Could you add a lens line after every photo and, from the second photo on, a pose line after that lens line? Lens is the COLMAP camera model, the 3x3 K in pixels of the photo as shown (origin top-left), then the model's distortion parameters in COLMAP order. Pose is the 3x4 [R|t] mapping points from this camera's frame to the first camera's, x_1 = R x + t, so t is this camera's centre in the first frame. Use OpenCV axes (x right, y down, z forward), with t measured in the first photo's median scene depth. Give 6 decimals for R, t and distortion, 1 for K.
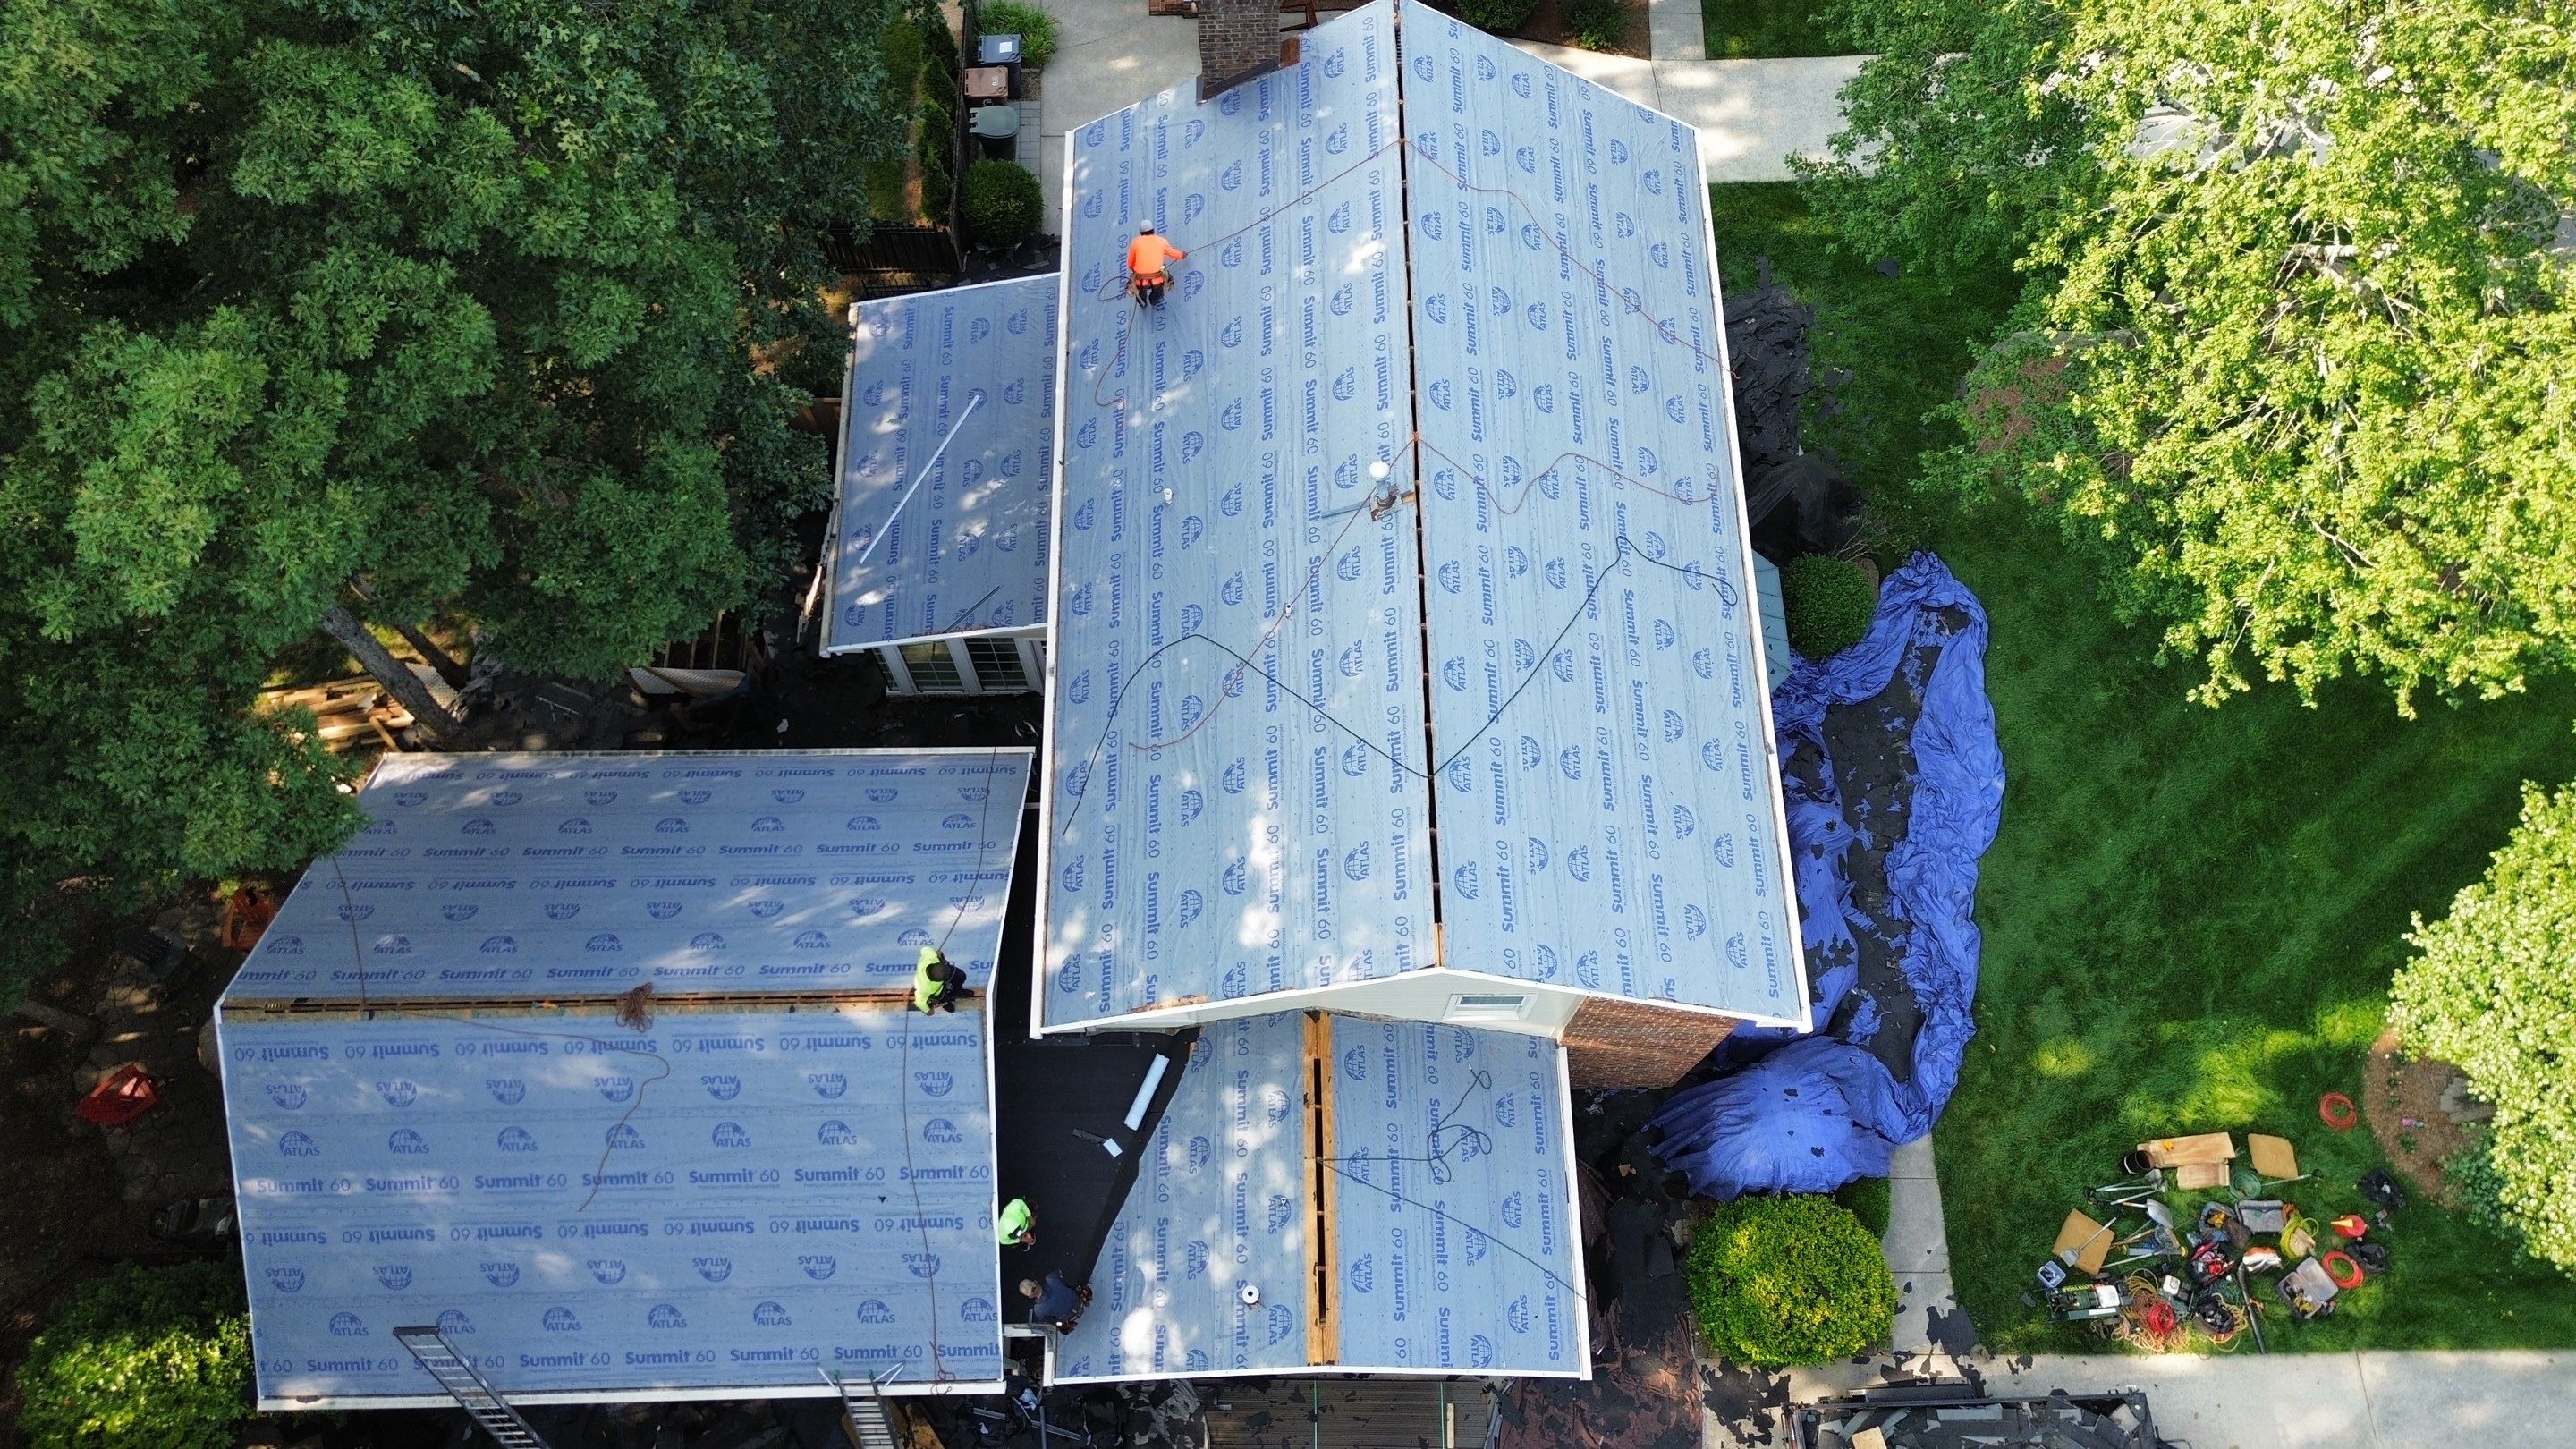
lens RADIAL K [[1773.7, 0, 1279.7], [0, 1773.7, 710.8], [0, 0, 1]] dist [0.037398, -0.040943]
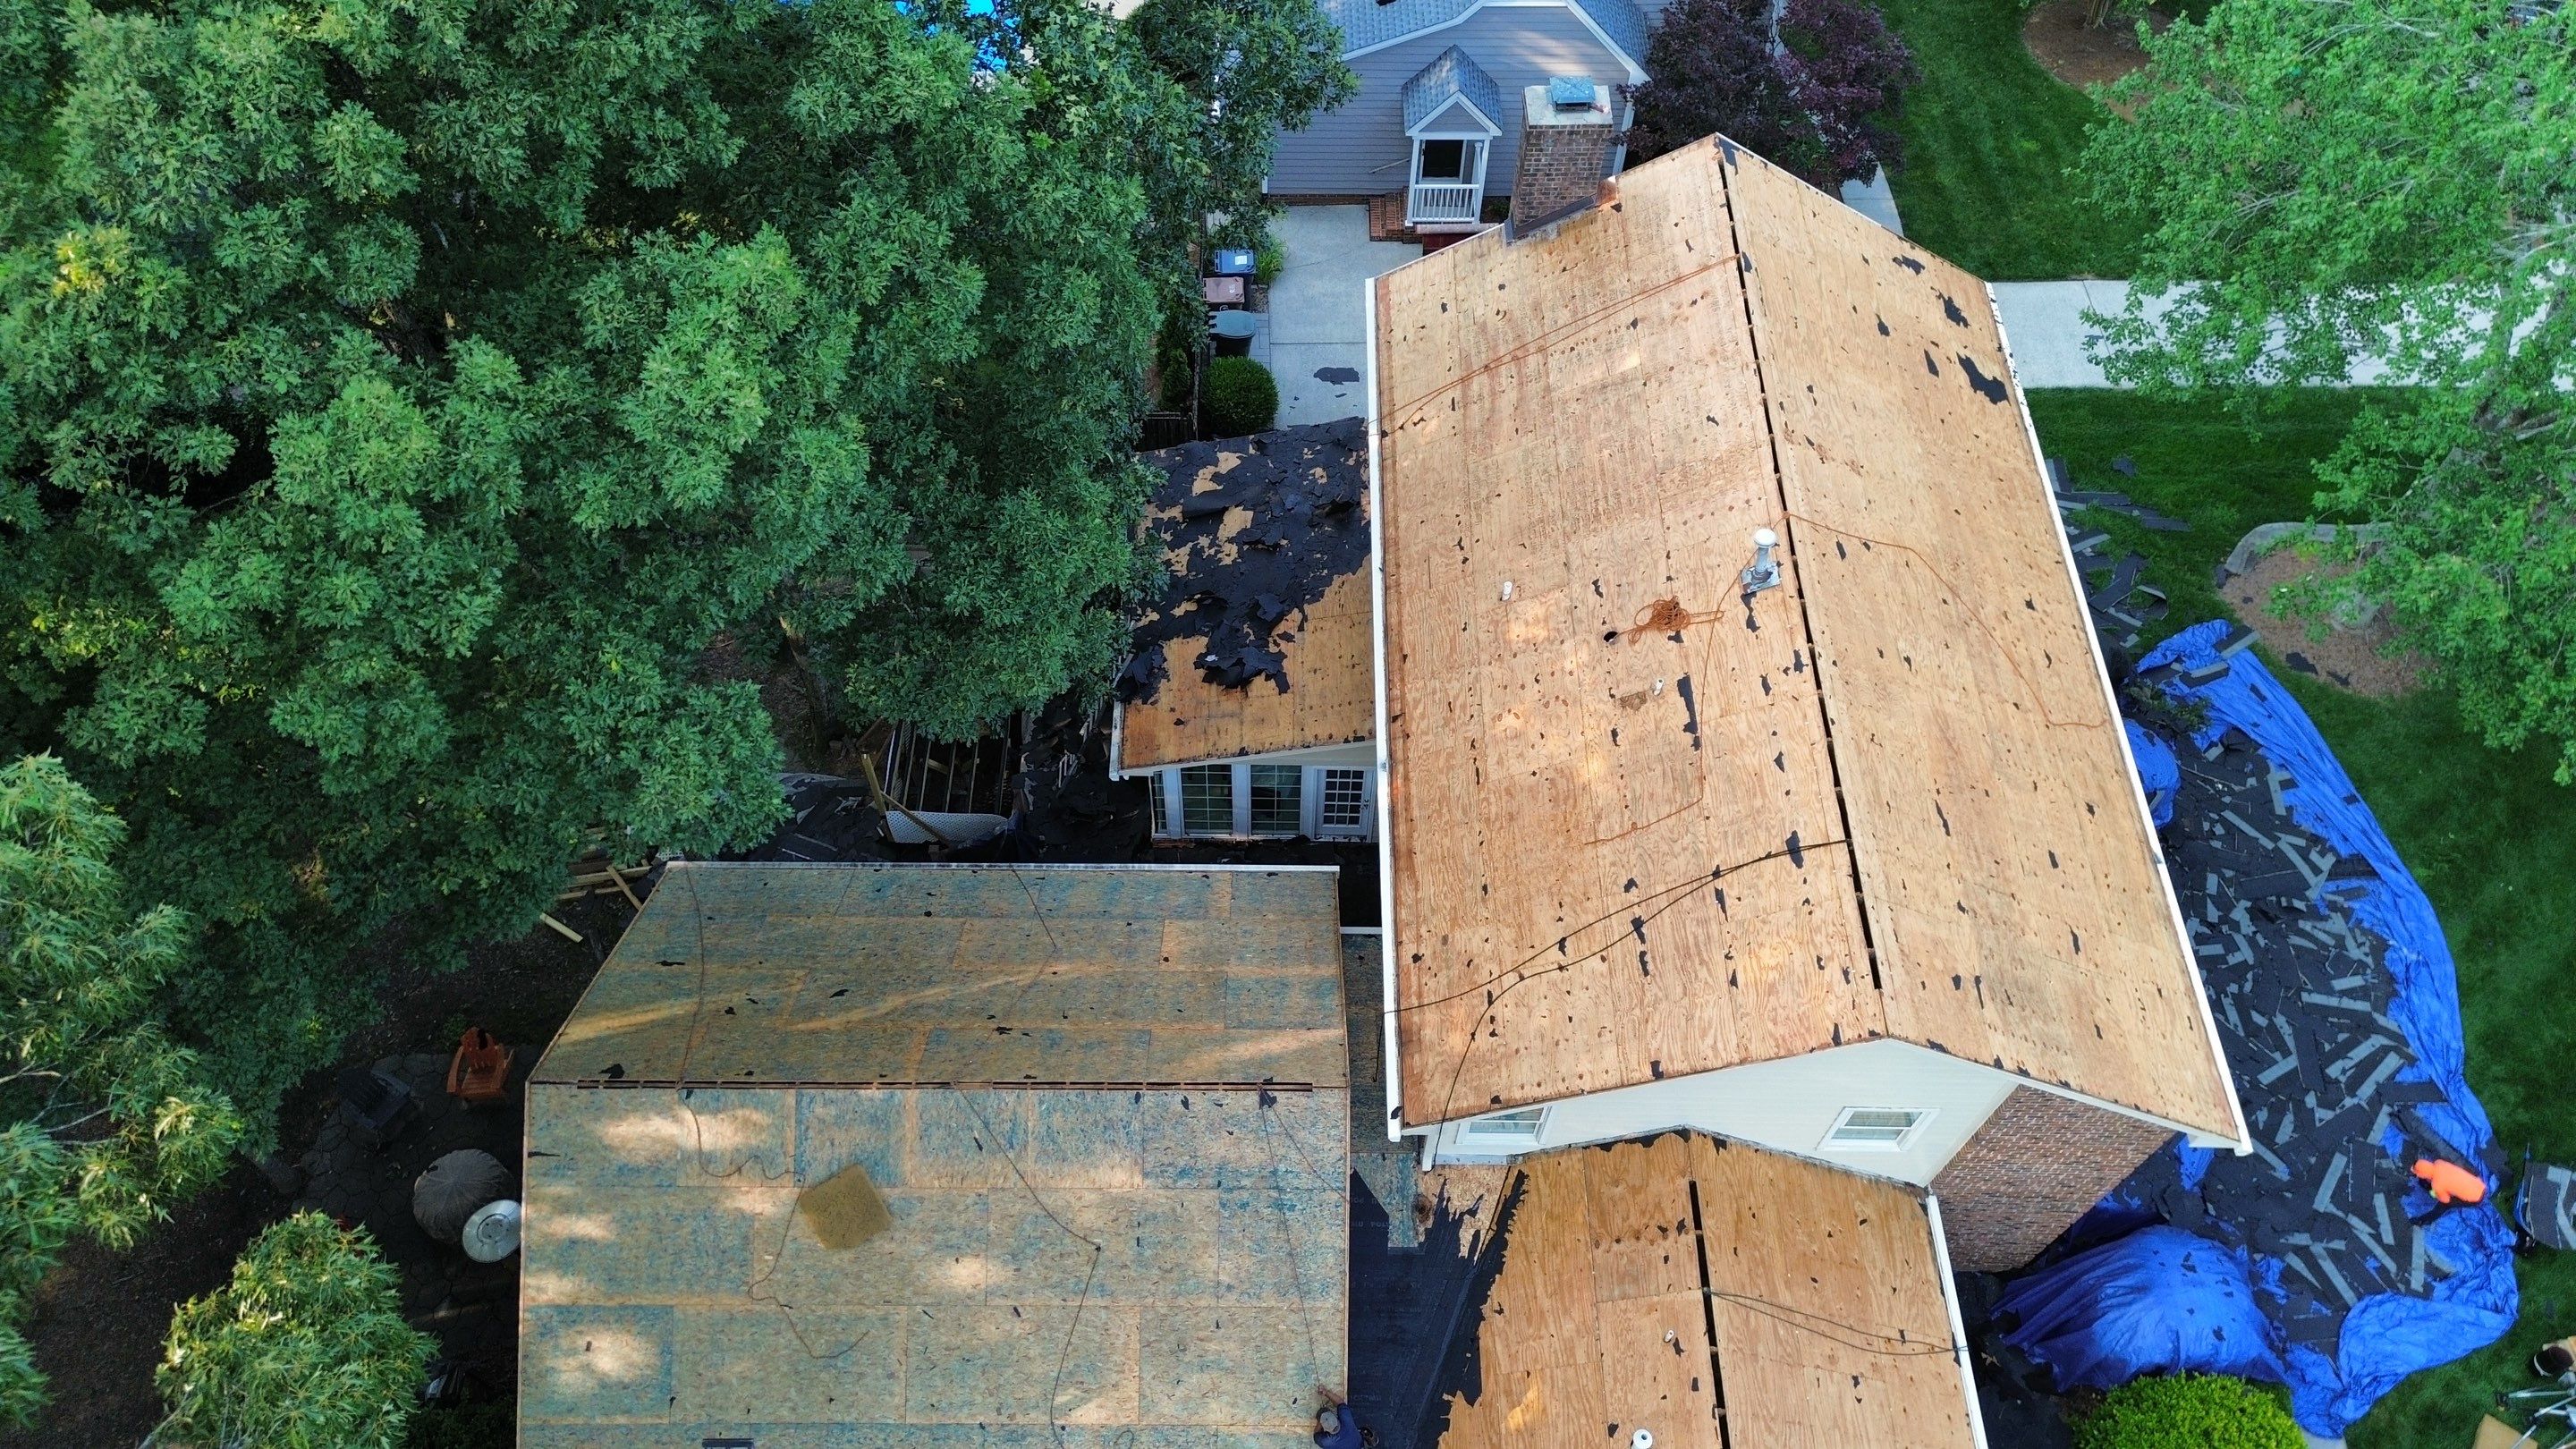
lens RADIAL K [[1773.7, 0, 1279.7], [0, 1773.7, 710.8], [0, 0, 1]] dist [0.037398, -0.040943]
pose [[0.999680, 0.014528, -0.020705, -0.253014], [-0.018216, 0.981438, -0.190912, 0.199227], [0.017547, 0.191228, 0.981389, 0.077682]]
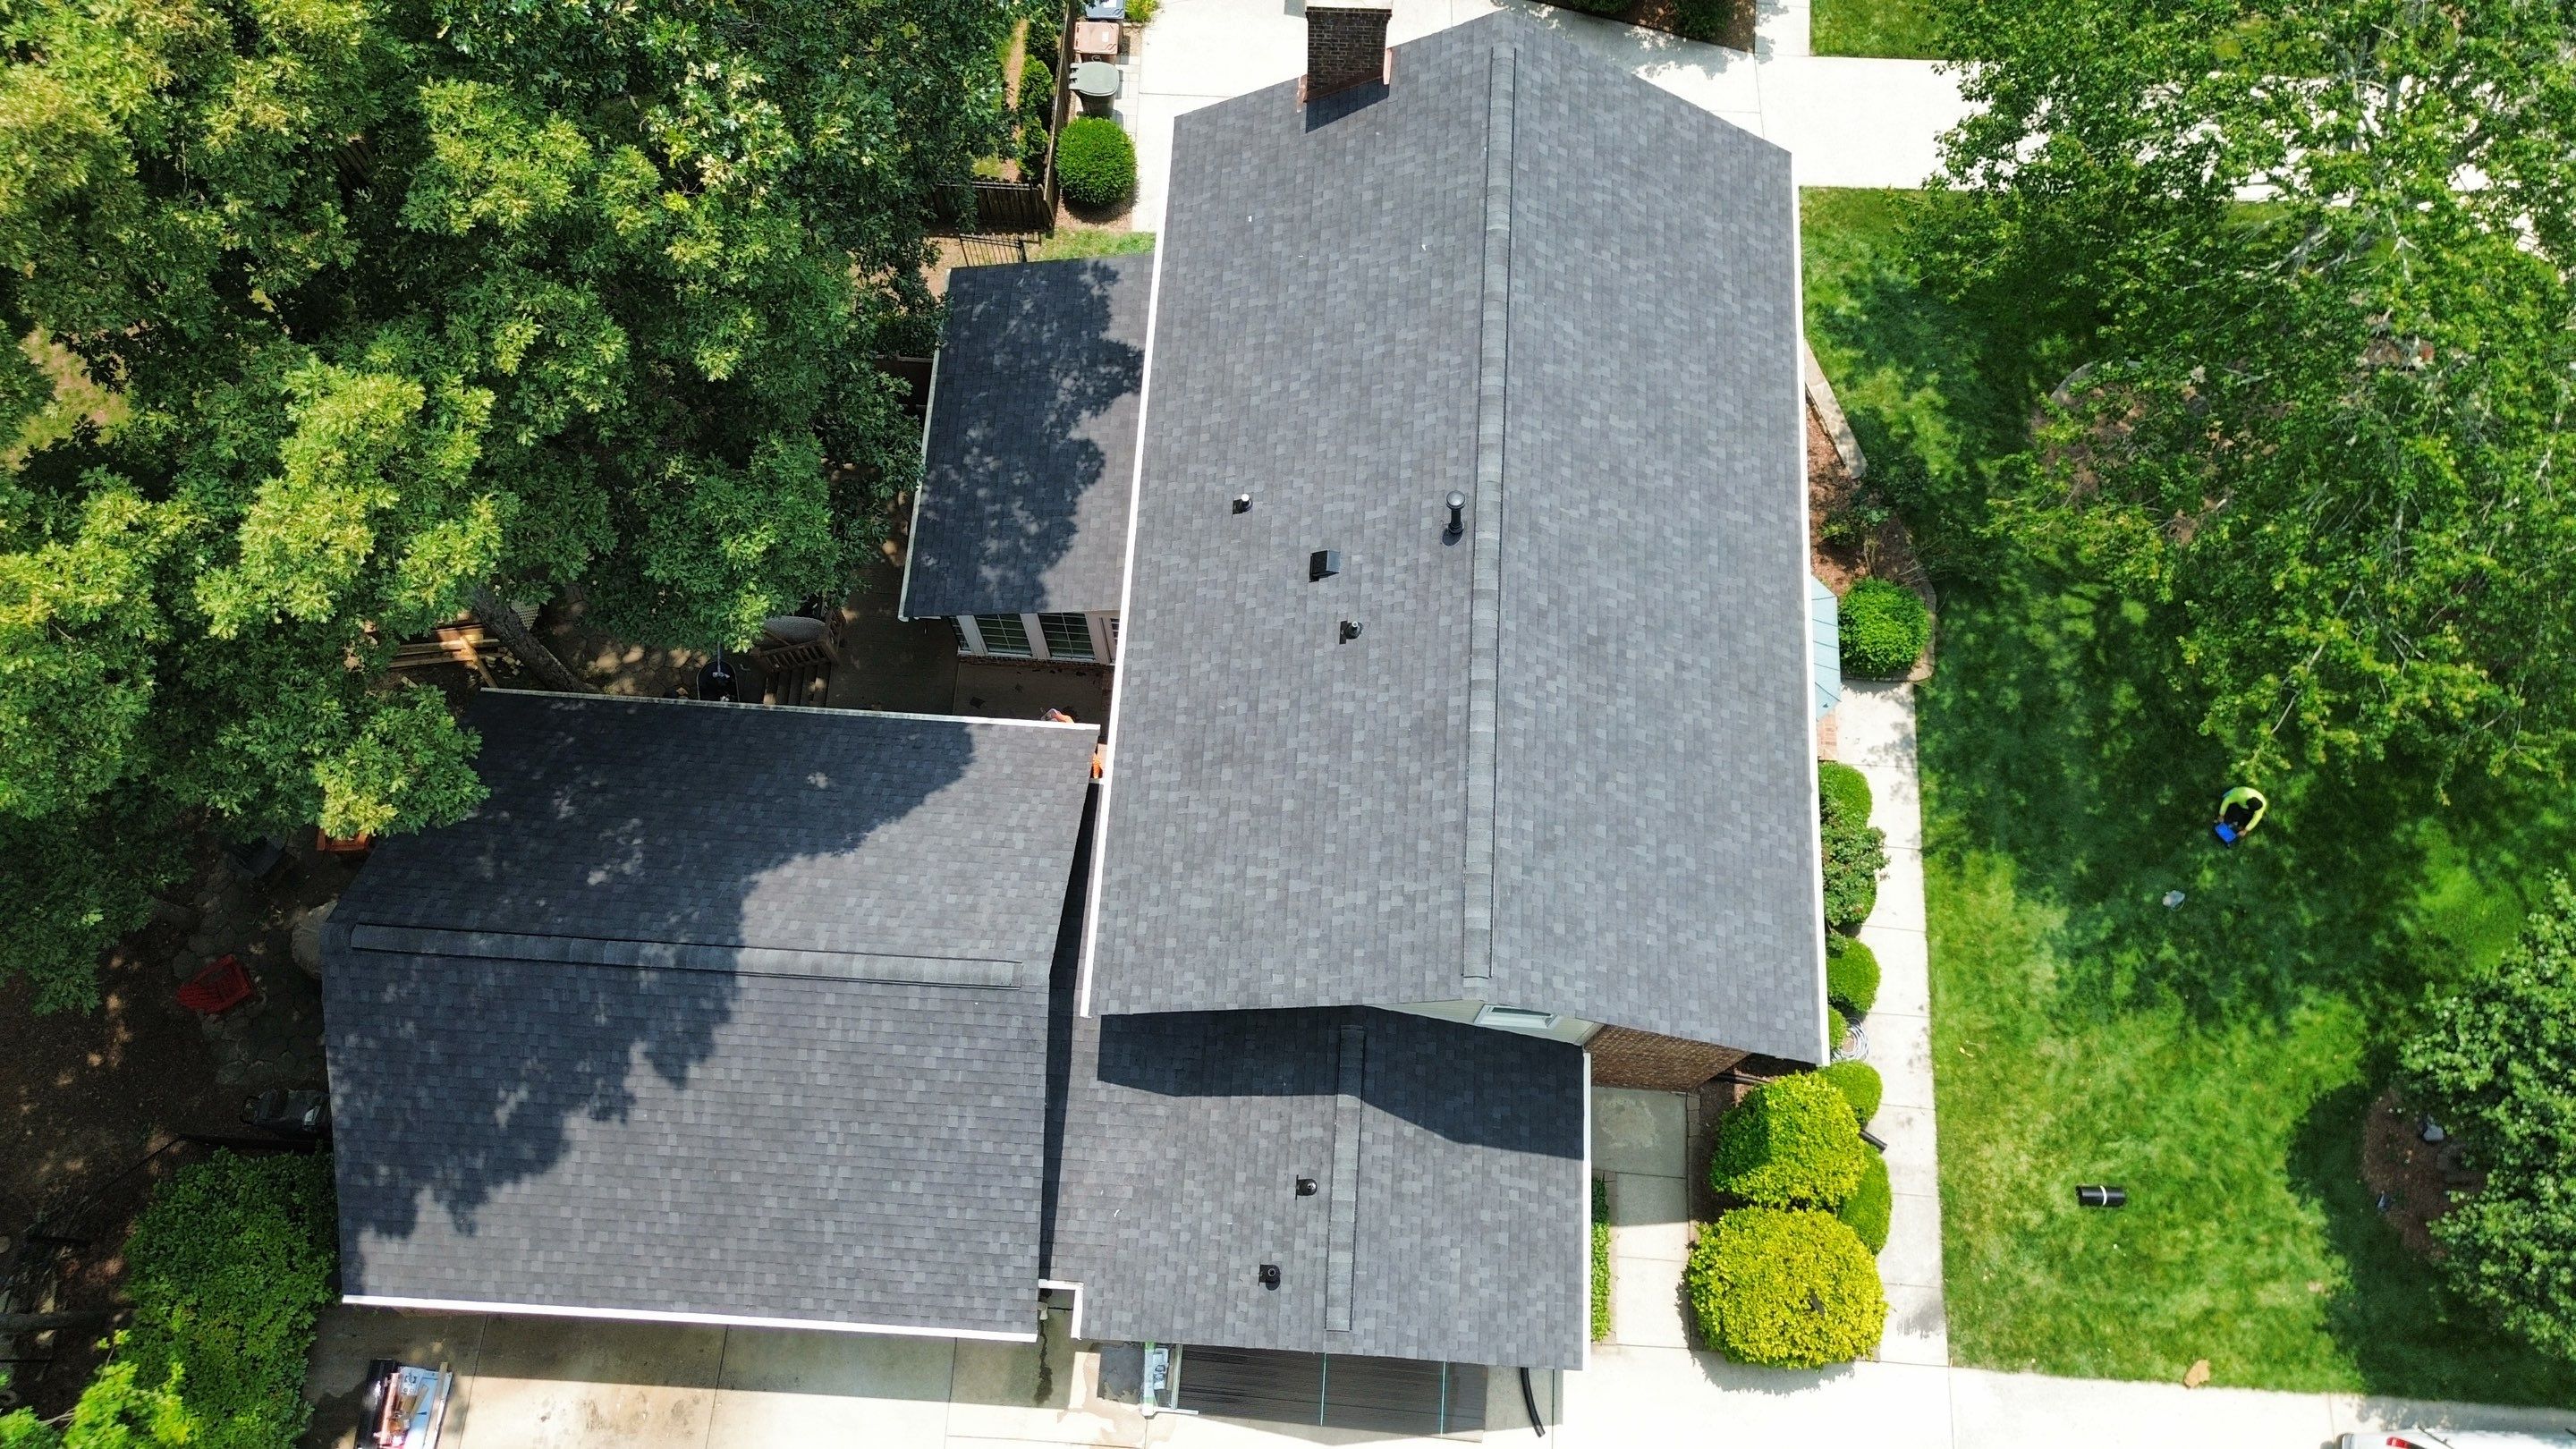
lens RADIAL K [[1773.7, 0, 1279.7], [0, 1773.7, 710.8], [0, 0, 1]] dist [0.037398, -0.040943]
pose [[0.997123, 0.072198, -0.023088, -0.017498], [-0.070903, 0.996091, 0.052674, -0.084580], [0.026801, -0.050885, 0.998345, -0.052961]]
